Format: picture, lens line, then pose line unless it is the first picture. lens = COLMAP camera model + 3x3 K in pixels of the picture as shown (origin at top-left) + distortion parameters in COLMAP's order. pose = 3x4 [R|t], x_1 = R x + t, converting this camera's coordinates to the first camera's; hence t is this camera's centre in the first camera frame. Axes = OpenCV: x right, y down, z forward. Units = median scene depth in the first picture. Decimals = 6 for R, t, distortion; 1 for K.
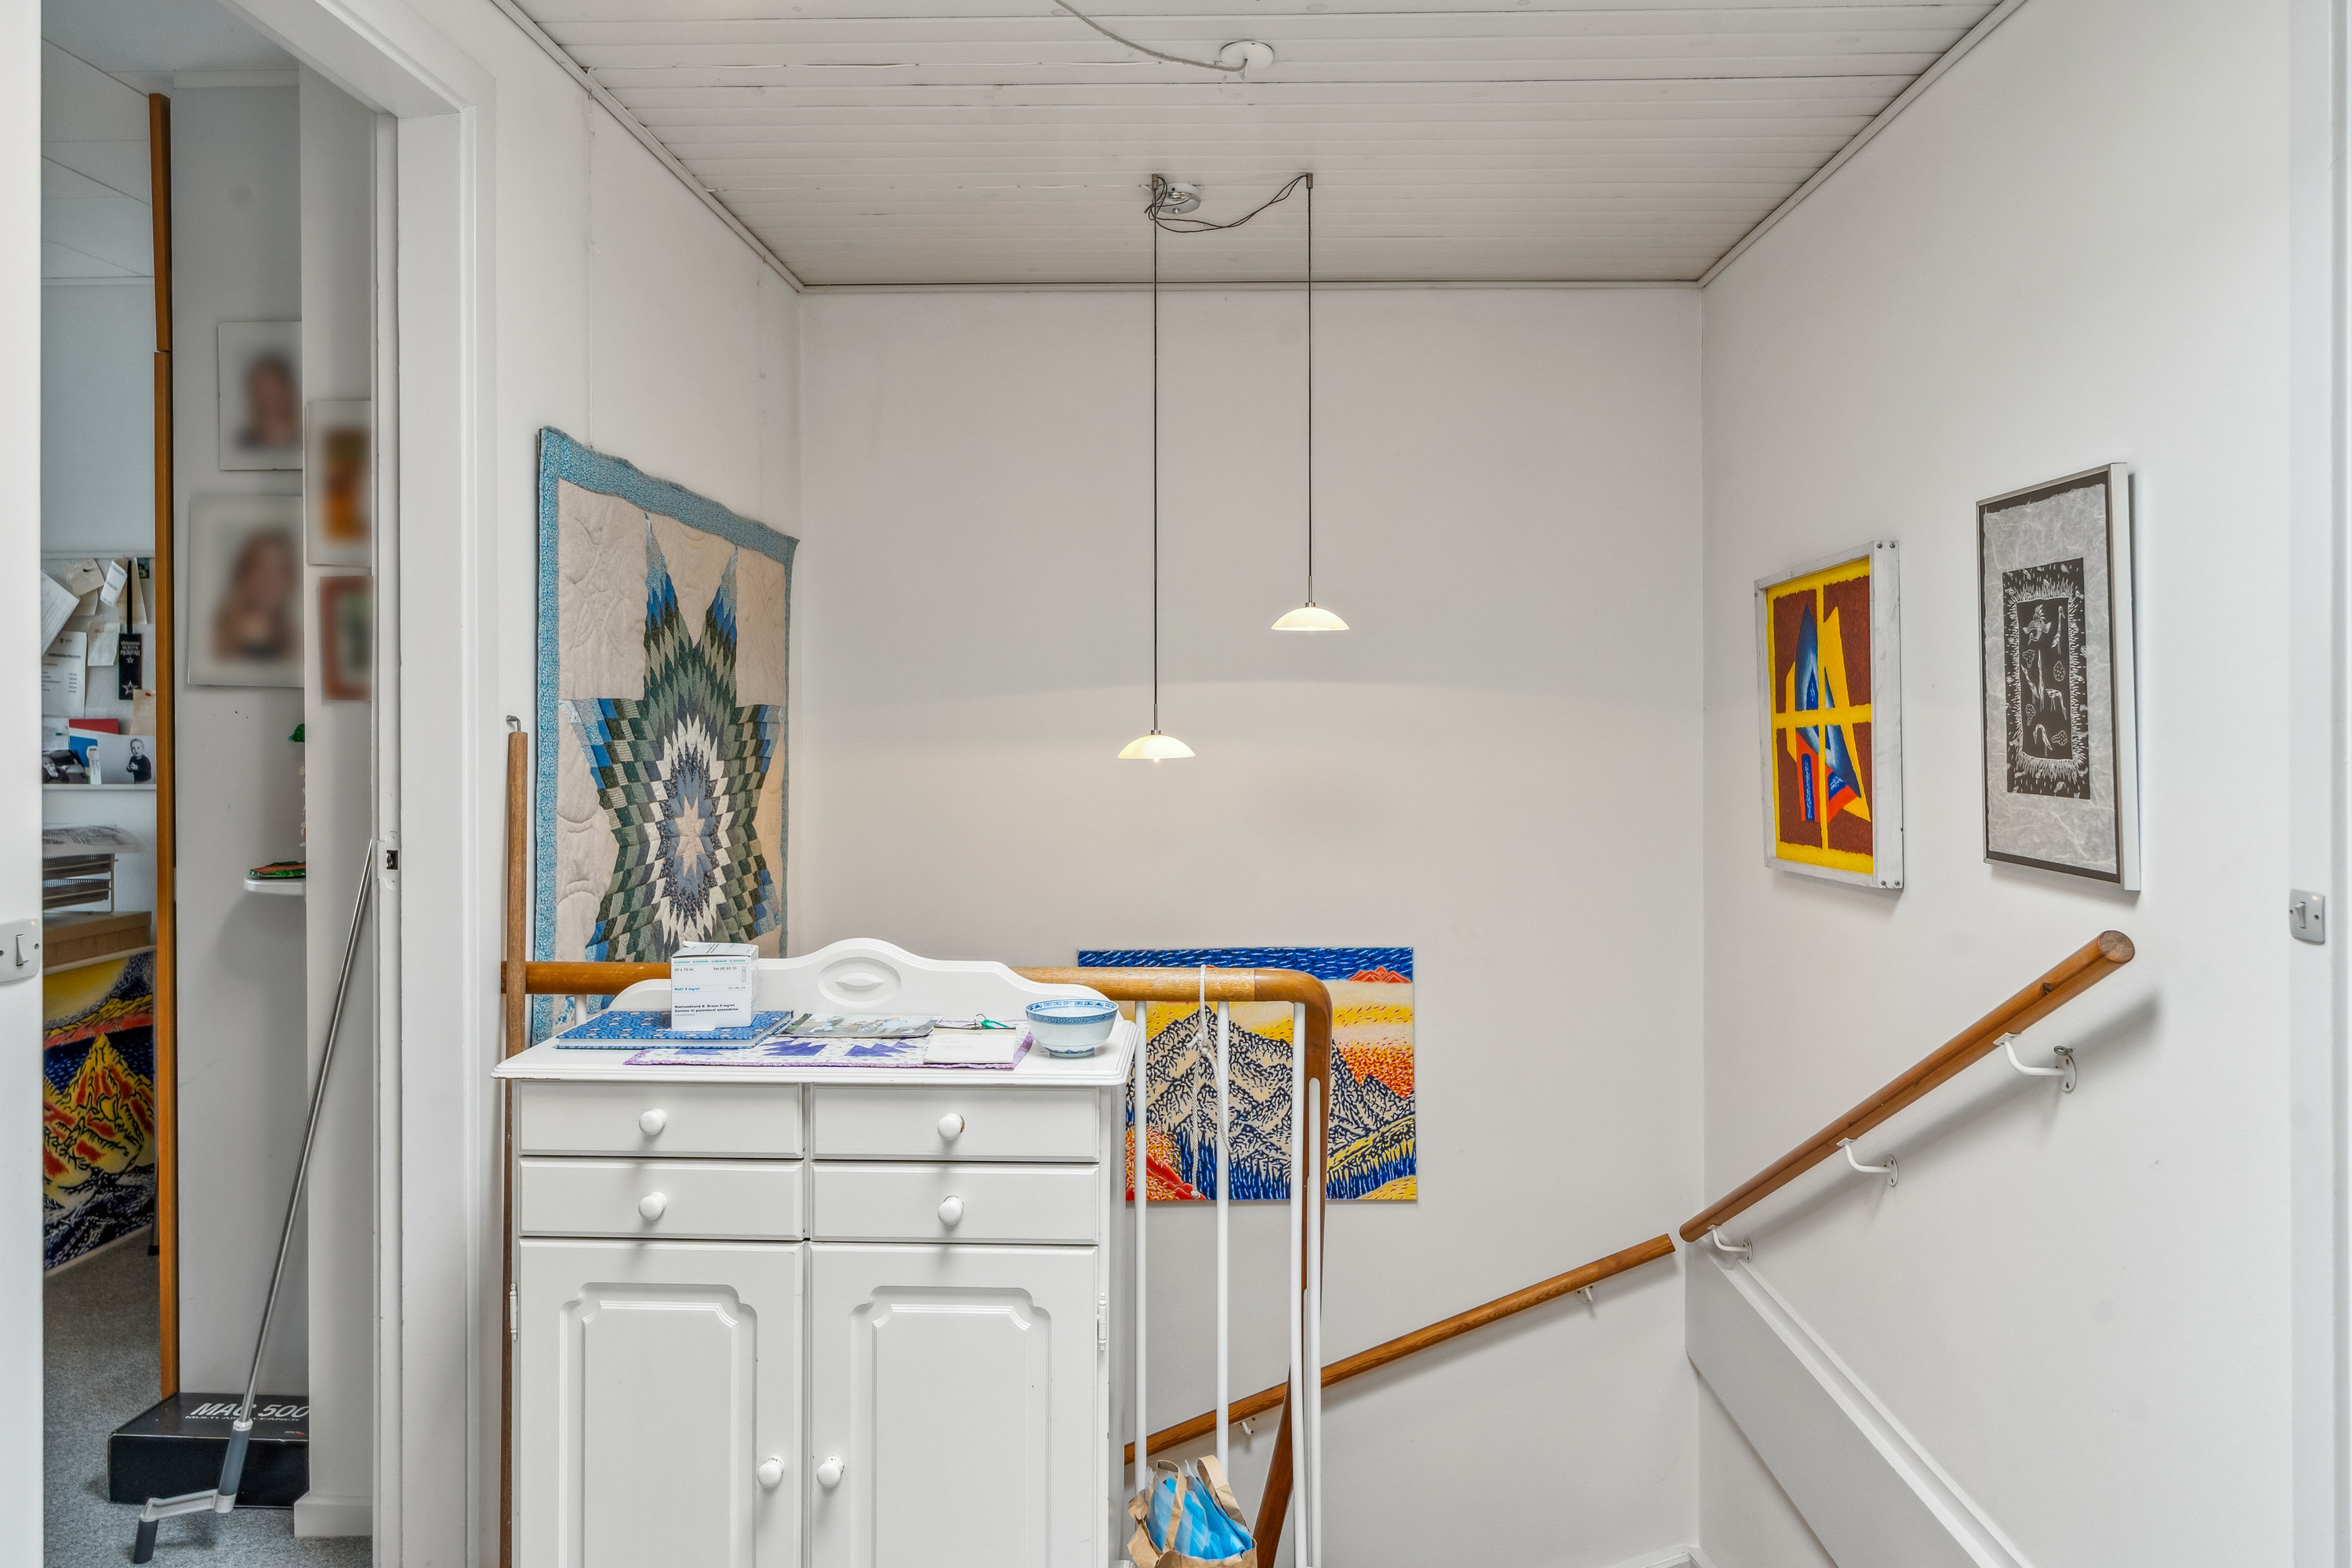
lens RADIAL K [[1524.4, 0, 1174.3], [0, 1524.4, 710.8], [0, 0, 1]] dist [-0.000955, -0.000384]
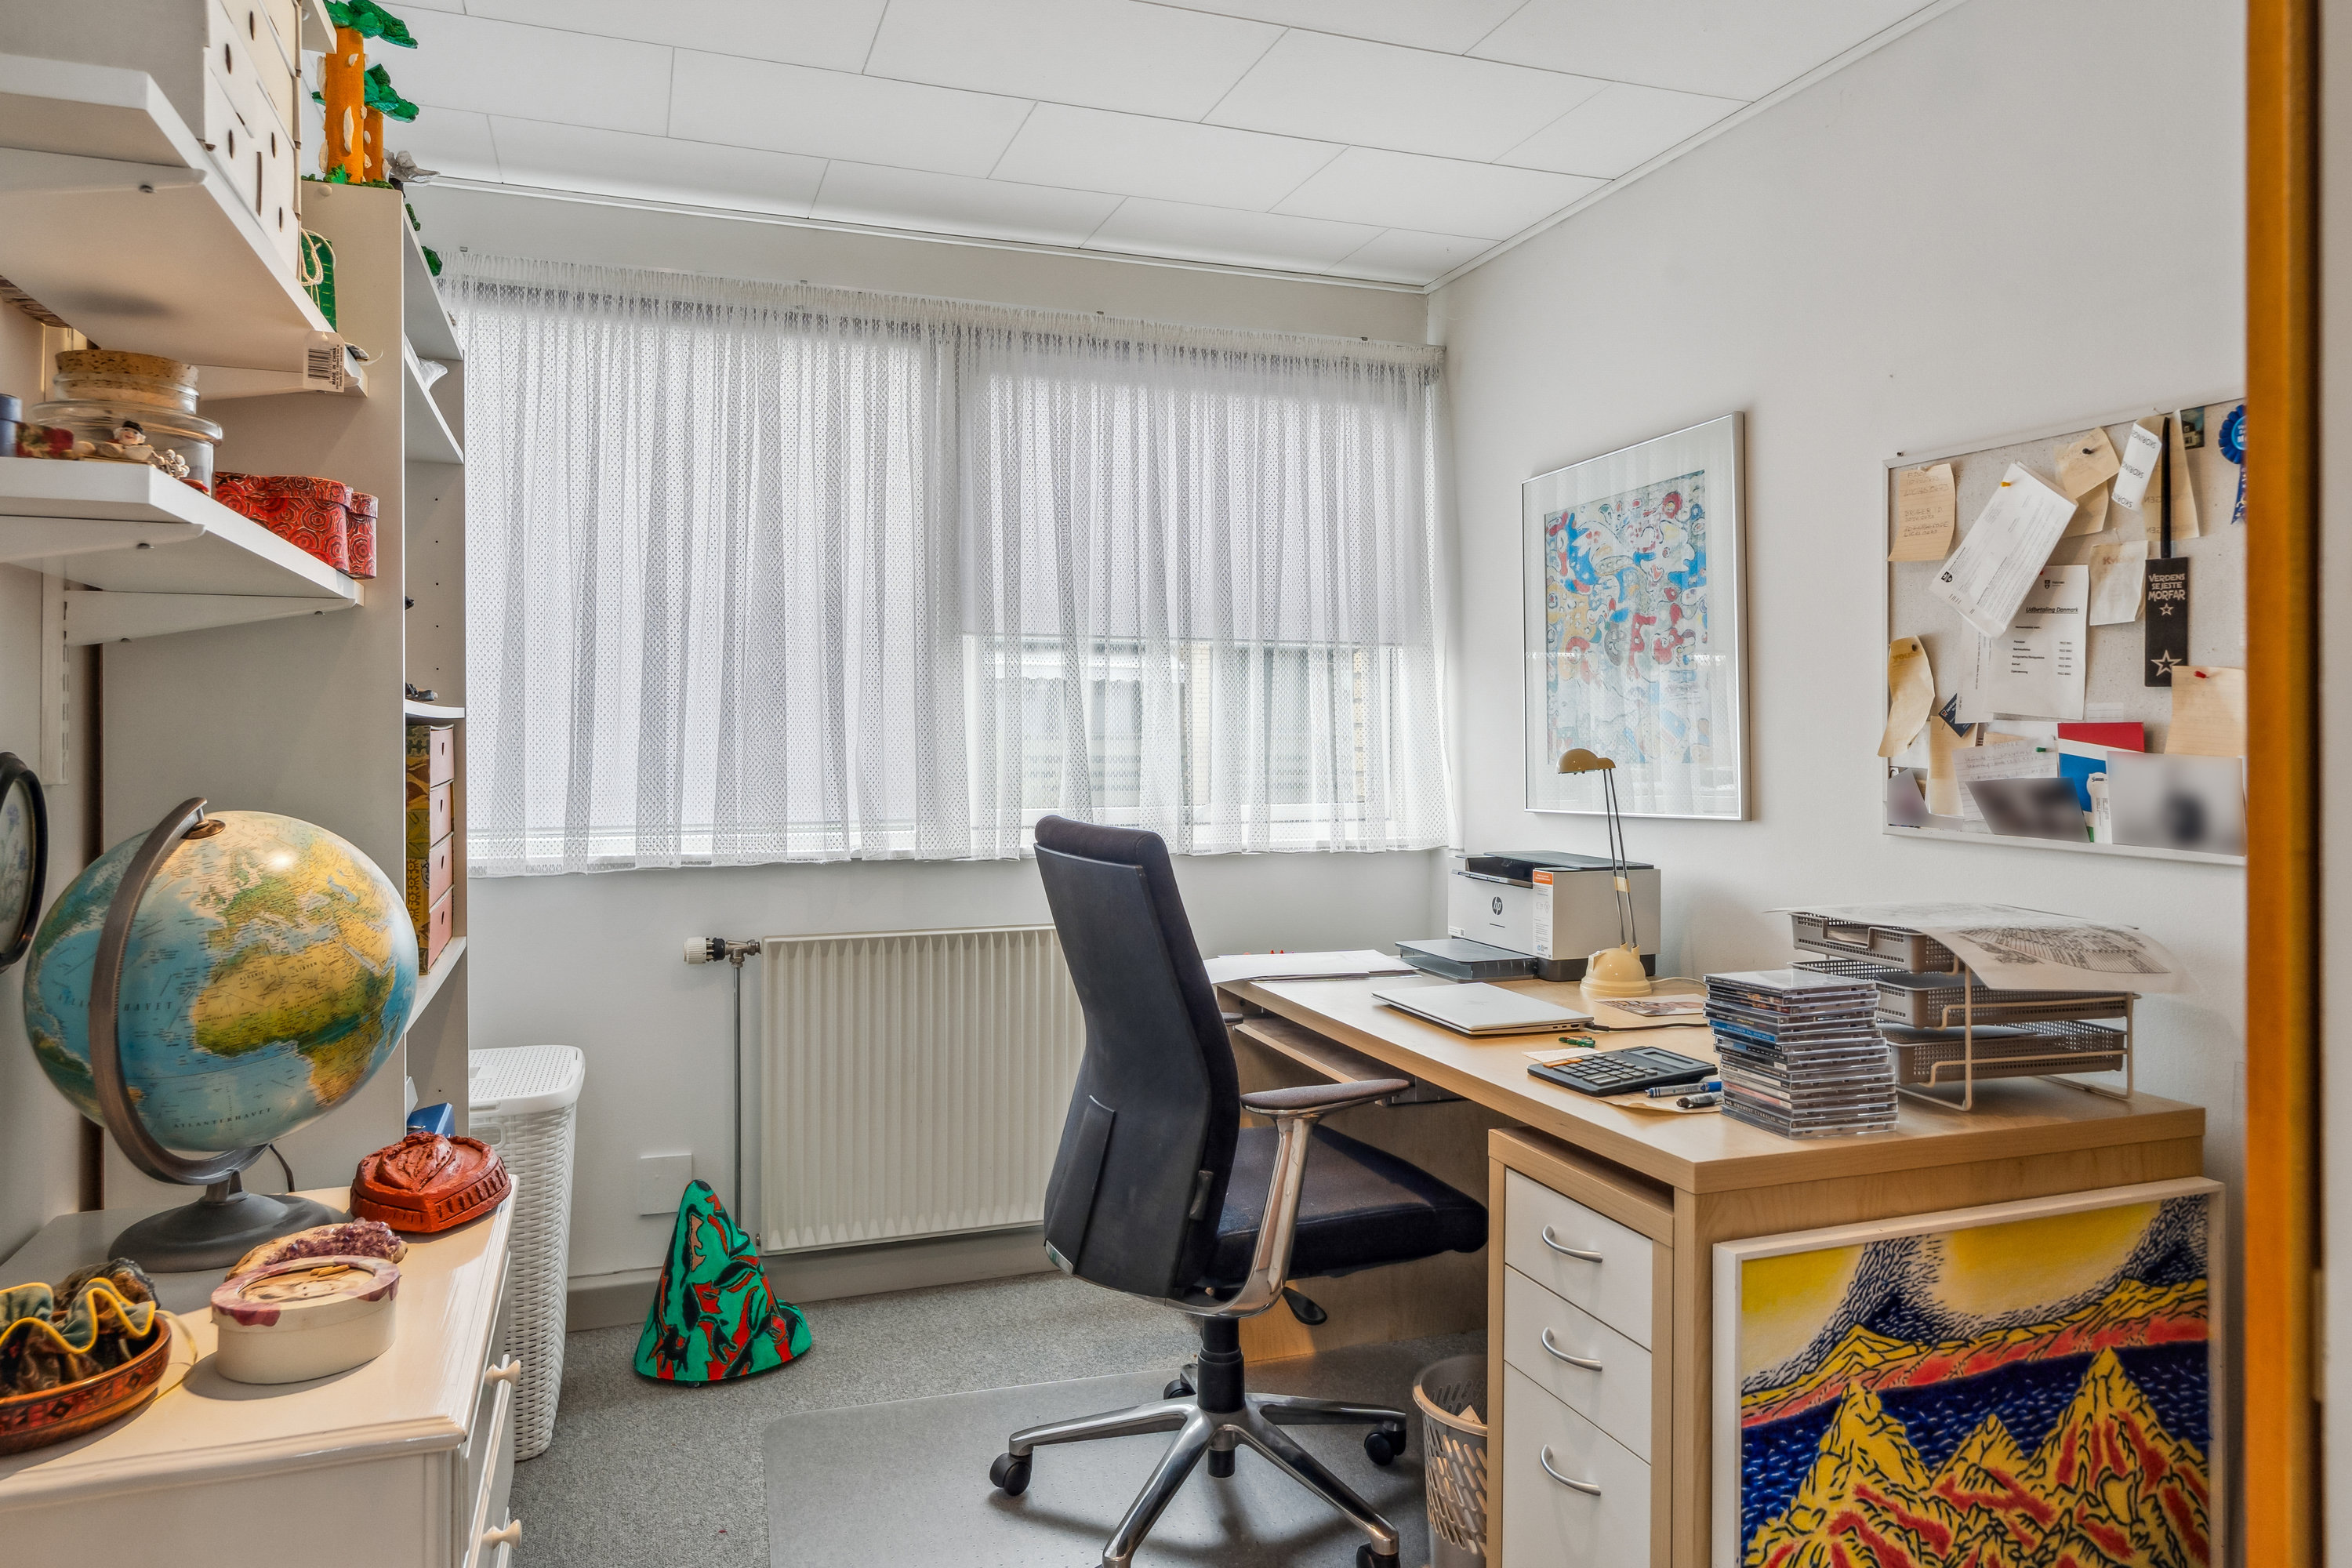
lens RADIAL K [[1524.4, 0, 1173.3], [0, 1524.4, 730.0], [0, 0, 1]] dist [-0.000955, -0.000384]
pose [[0.379079, 0.003228, -0.925359, -0.336305], [-0.003355, 0.999992, 0.002114, 0.007787], [0.925358, 0.002303, 0.379087, 0.494298]]
